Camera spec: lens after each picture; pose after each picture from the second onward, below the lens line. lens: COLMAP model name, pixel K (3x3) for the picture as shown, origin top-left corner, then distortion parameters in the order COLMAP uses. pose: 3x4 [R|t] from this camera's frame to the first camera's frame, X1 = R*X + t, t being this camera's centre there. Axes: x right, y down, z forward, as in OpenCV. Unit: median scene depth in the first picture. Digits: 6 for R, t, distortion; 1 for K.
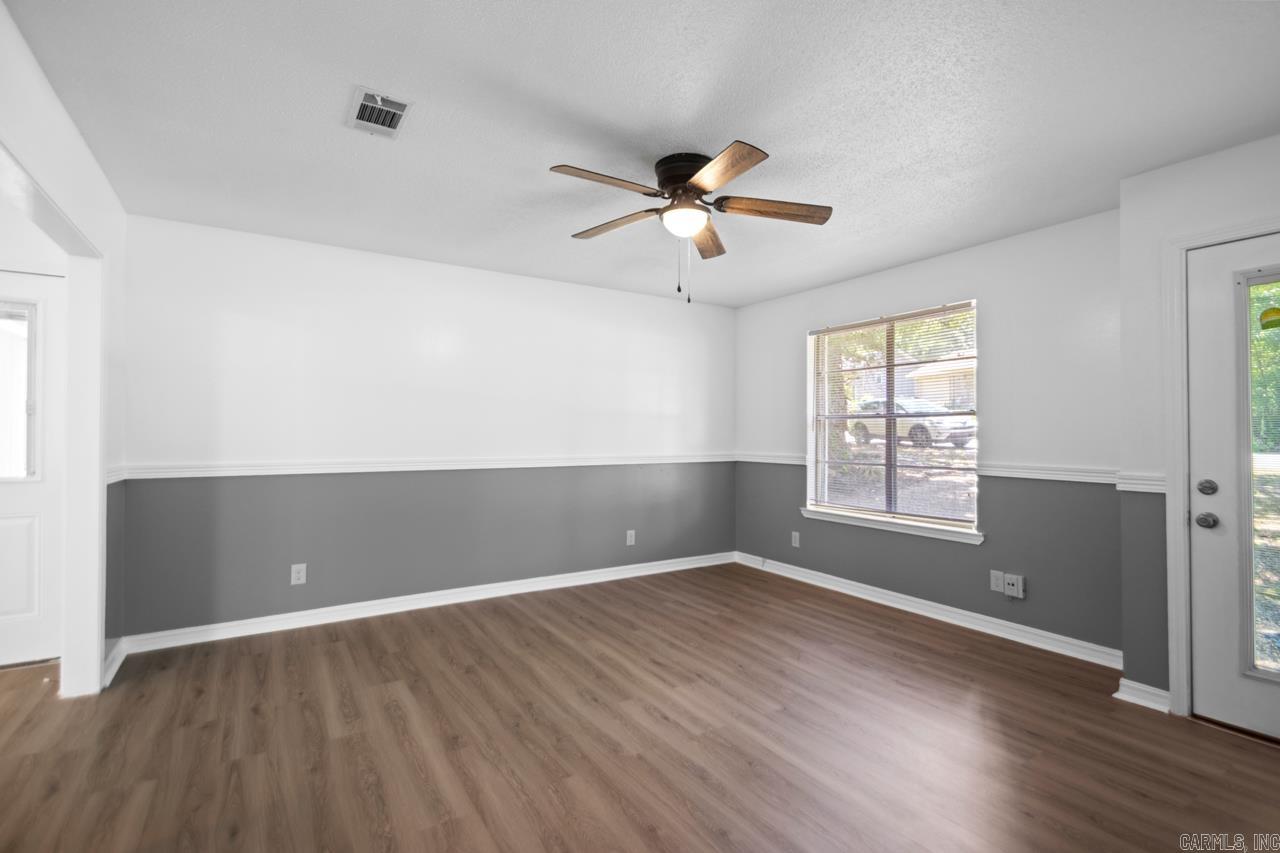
lens RADIAL K [[600.4, 0, 641.6], [0, 600.4, 435.8], [0, 0, 1]] dist [0.032158, -0.008717]
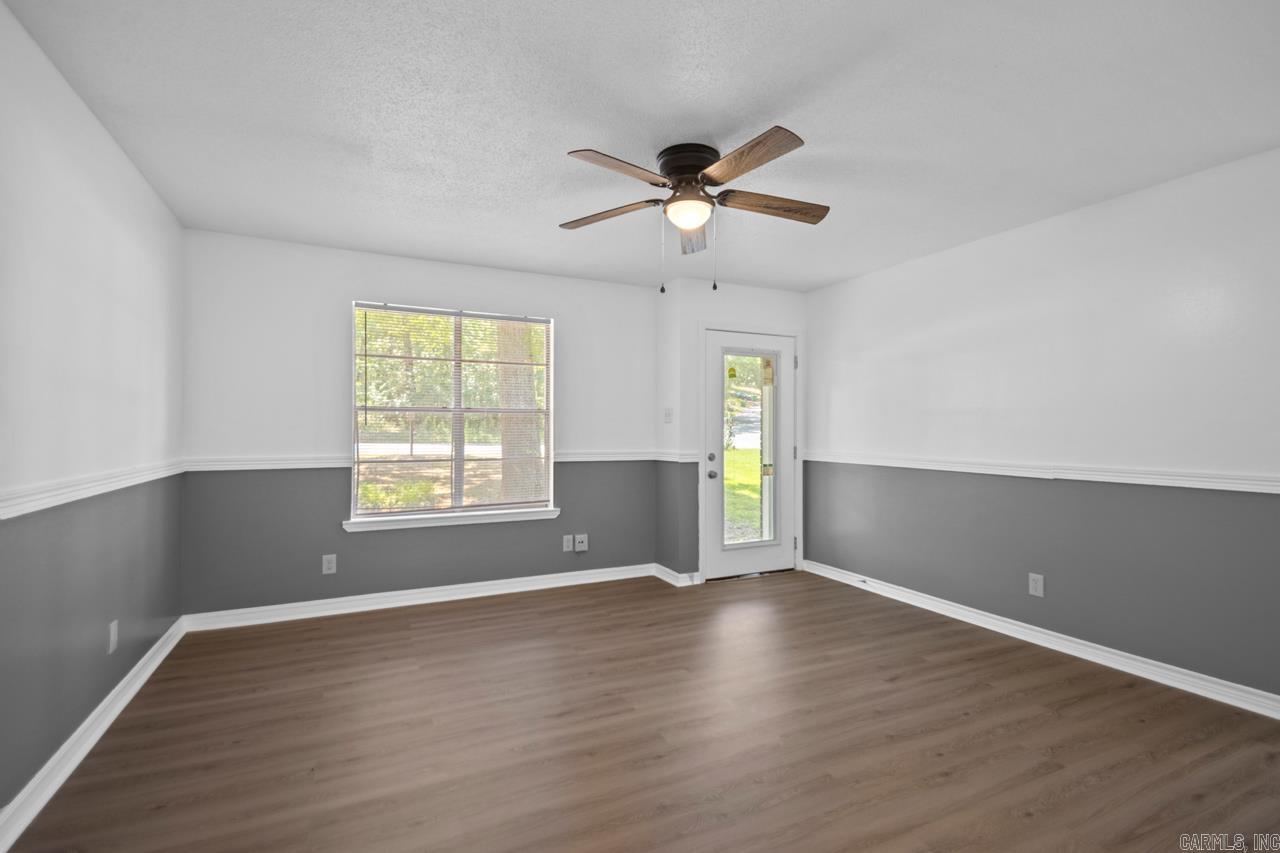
lens RADIAL K [[600.4, 0, 658.5], [0, 600.4, 439.9], [0, 0, 1]] dist [0.032158, -0.008717]
pose [[0.103853, -0.023412, 0.994317, -0.638299], [0.002782, 0.999726, 0.023249, -0.008001], [-0.994589, 0.000351, 0.103890, 0.662607]]
